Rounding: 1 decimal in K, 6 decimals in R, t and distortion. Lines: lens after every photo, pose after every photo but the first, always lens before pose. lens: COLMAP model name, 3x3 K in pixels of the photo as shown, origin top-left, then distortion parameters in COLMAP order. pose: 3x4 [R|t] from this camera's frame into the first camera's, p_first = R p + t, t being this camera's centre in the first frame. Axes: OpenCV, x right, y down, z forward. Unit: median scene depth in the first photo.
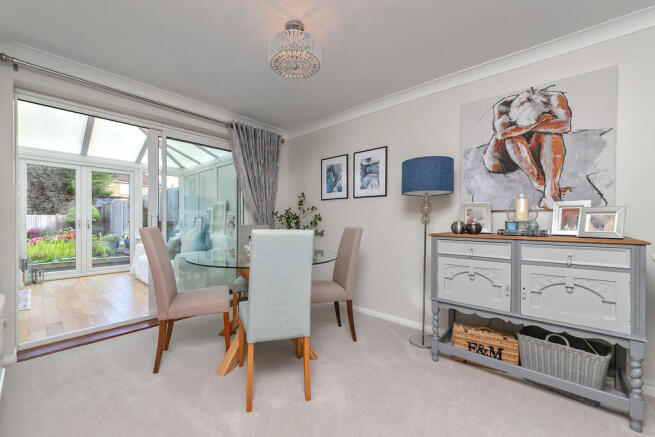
lens RADIAL K [[264.6, 0, 328.0], [0, 264.6, 227.4], [0, 0, 1]] dist [-0.011853, -0.000150]
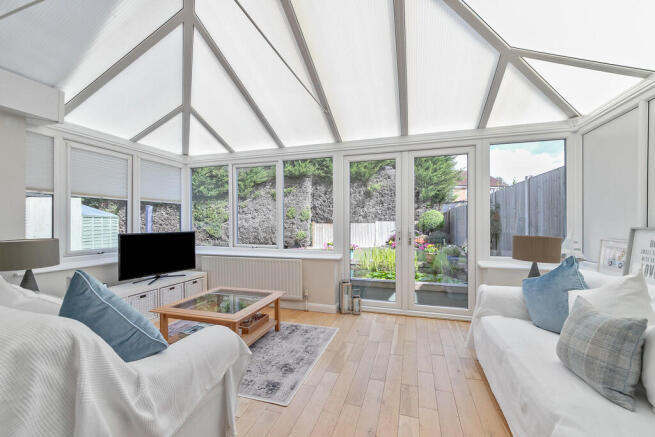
lens RADIAL K [[256.0, 0, 327.5], [0, 256.0, 218.5], [0, 0, 1]] dist [0.000063, 0.000108]
pose [[0.389523, -0.023789, -0.920709, -0.401580], [-0.019748, 0.999221, -0.034173, -0.034945], [0.920805, 0.031494, 0.388750, 0.560451]]
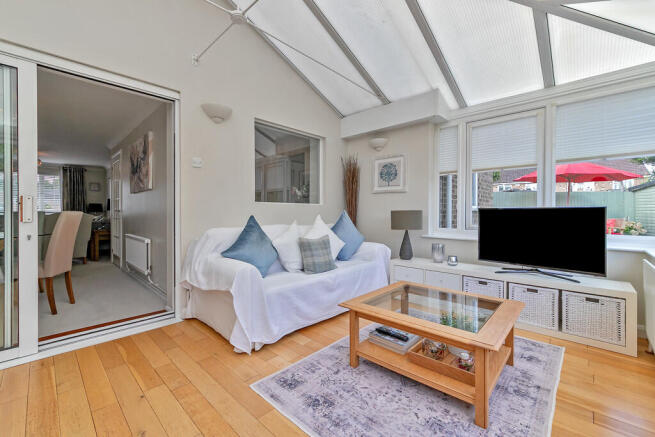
lens RADIAL K [[277.3, 0, 316.2], [0, 277.3, 217.1], [0, 0, 1]] dist [-0.003753, -0.000490]
pose [[-0.997661, 0.000058, 0.068361, -0.843991], [0.002889, 0.999142, 0.041317, -0.017054], [-0.068300, 0.041418, -0.996805, 0.971990]]
